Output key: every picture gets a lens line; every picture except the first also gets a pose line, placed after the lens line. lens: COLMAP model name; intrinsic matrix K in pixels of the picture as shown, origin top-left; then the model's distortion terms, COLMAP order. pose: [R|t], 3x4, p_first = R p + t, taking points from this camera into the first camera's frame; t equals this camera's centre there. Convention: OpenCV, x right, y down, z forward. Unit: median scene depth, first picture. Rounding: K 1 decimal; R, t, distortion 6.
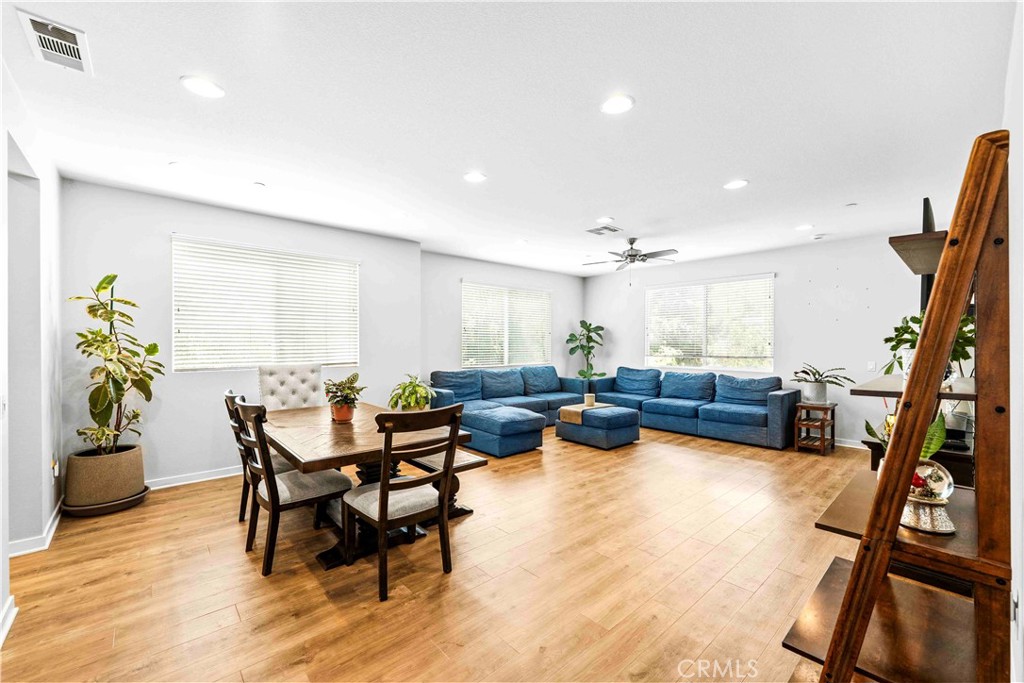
lens RADIAL K [[415.9, 0, 513.8], [0, 415.9, 341.4], [0, 0, 1]] dist [-0.000837, 0.000245]
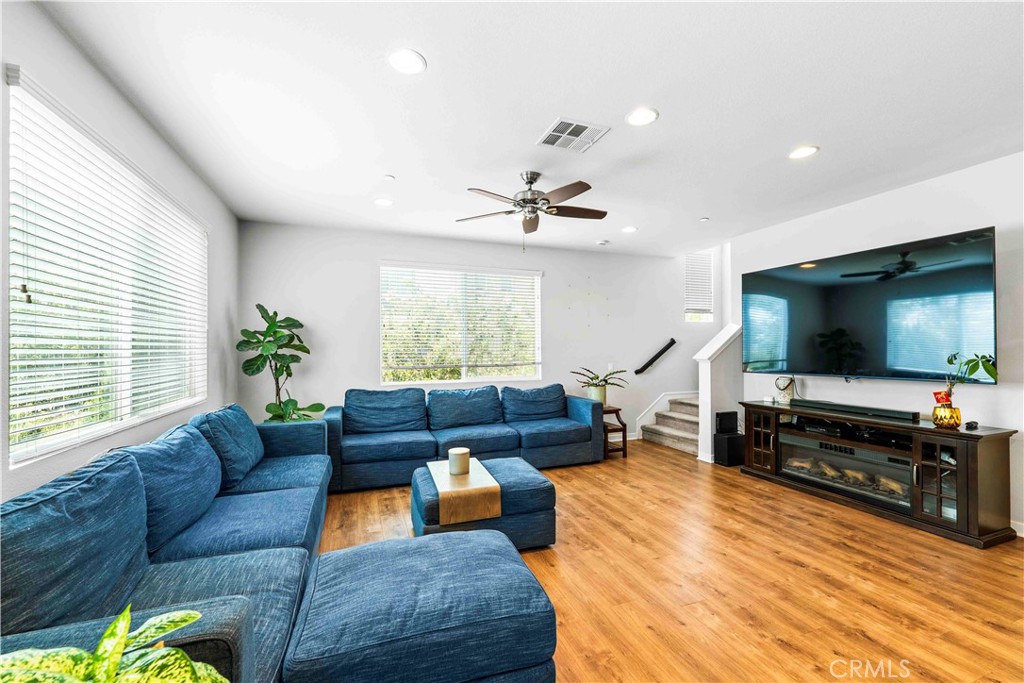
lens RADIAL K [[415.9, 0, 513.5], [0, 415.9, 343.5], [0, 0, 1]] dist [-0.000837, 0.000245]
pose [[0.364917, 0.006210, 0.931019, -0.221298], [0.003671, 0.999960, -0.008109, 0.001953], [-0.931033, 0.006377, 0.364880, 0.630120]]
